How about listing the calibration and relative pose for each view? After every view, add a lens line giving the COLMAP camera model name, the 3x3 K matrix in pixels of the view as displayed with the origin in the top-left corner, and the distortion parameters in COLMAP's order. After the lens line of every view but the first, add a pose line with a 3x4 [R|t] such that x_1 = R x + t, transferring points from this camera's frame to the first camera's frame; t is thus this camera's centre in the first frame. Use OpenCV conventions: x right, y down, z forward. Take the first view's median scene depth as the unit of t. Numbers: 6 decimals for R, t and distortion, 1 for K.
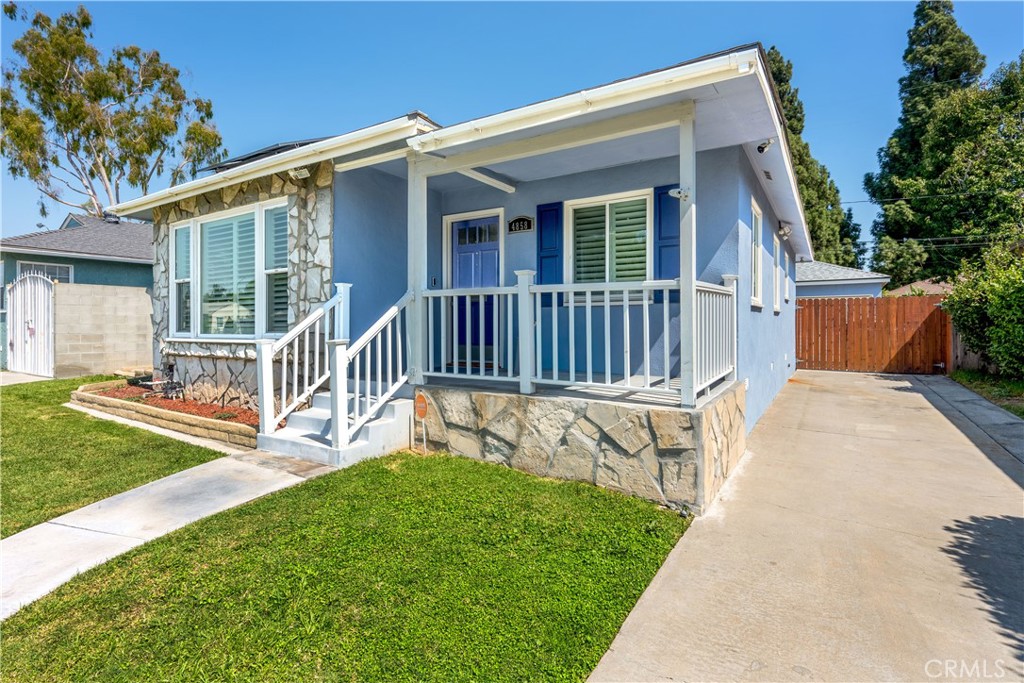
lens RADIAL K [[501.1, 0, 514.6], [0, 501.1, 324.1], [0, 0, 1]] dist [-0.006033, -0.000256]
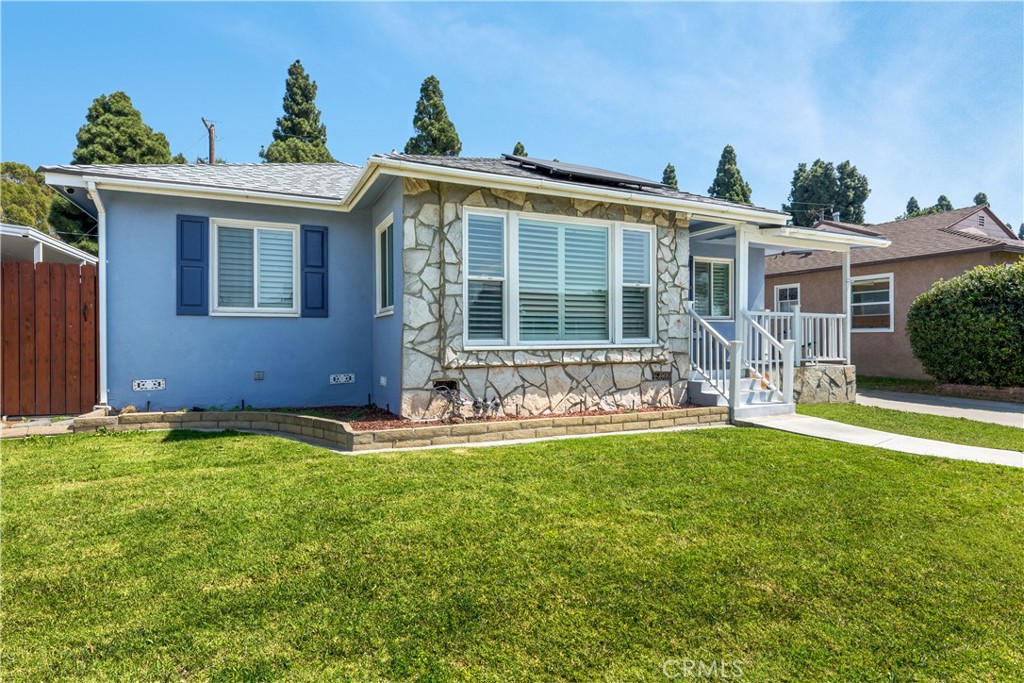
lens RADIAL K [[536.9, 0, 510.6], [0, 536.9, 338.0], [0, 0, 1]] dist [0.007465, -0.001818]
pose [[0.538130, -0.001762, 0.842860, -1.578968], [0.000230, 0.999998, 0.001944, 0.013709], [-0.842862, -0.000852, 0.538130, 0.534472]]
